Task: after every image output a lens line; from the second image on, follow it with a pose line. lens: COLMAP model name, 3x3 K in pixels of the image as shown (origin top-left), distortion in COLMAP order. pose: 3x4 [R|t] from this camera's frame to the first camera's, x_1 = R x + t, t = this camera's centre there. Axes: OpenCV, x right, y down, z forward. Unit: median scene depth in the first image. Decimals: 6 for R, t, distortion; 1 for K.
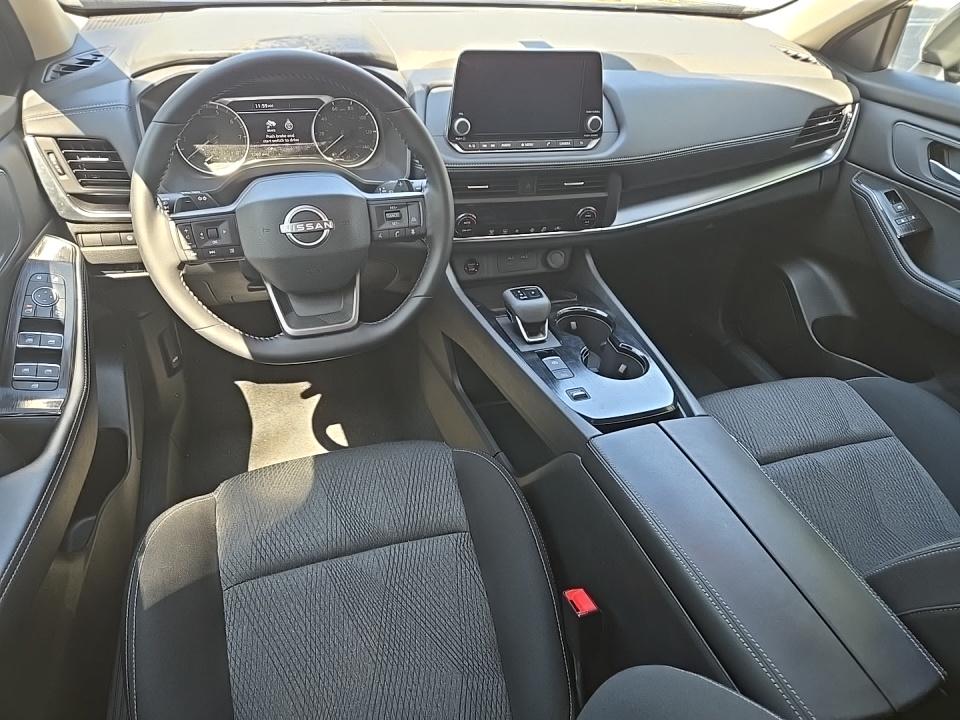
lens RADIAL K [[660.5, 0, 480.0], [0, 660.5, 360.0], [0, 0, 1]] dist [0.059812, -0.050264]
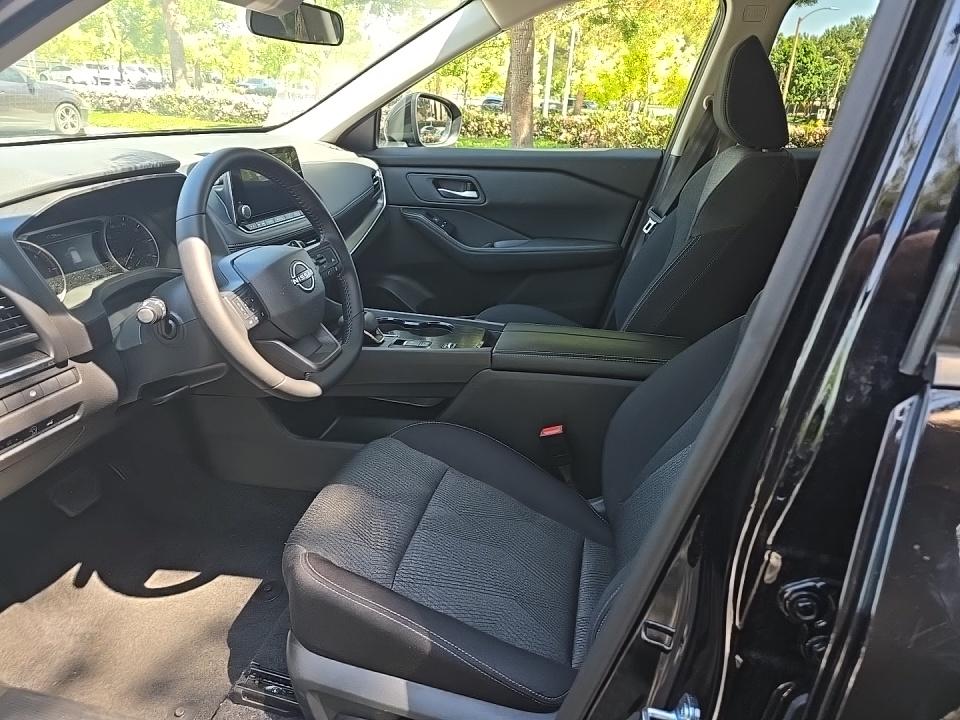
lens RADIAL K [[660.5, 0, 480.0], [0, 660.5, 360.0], [0, 0, 1]] dist [0.059812, -0.050264]
pose [[0.478879, -0.357059, 0.801987, -0.837082], [0.506013, 0.858789, 0.080199, 0.000012], [-0.717374, 0.367411, 0.591933, 0.066872]]
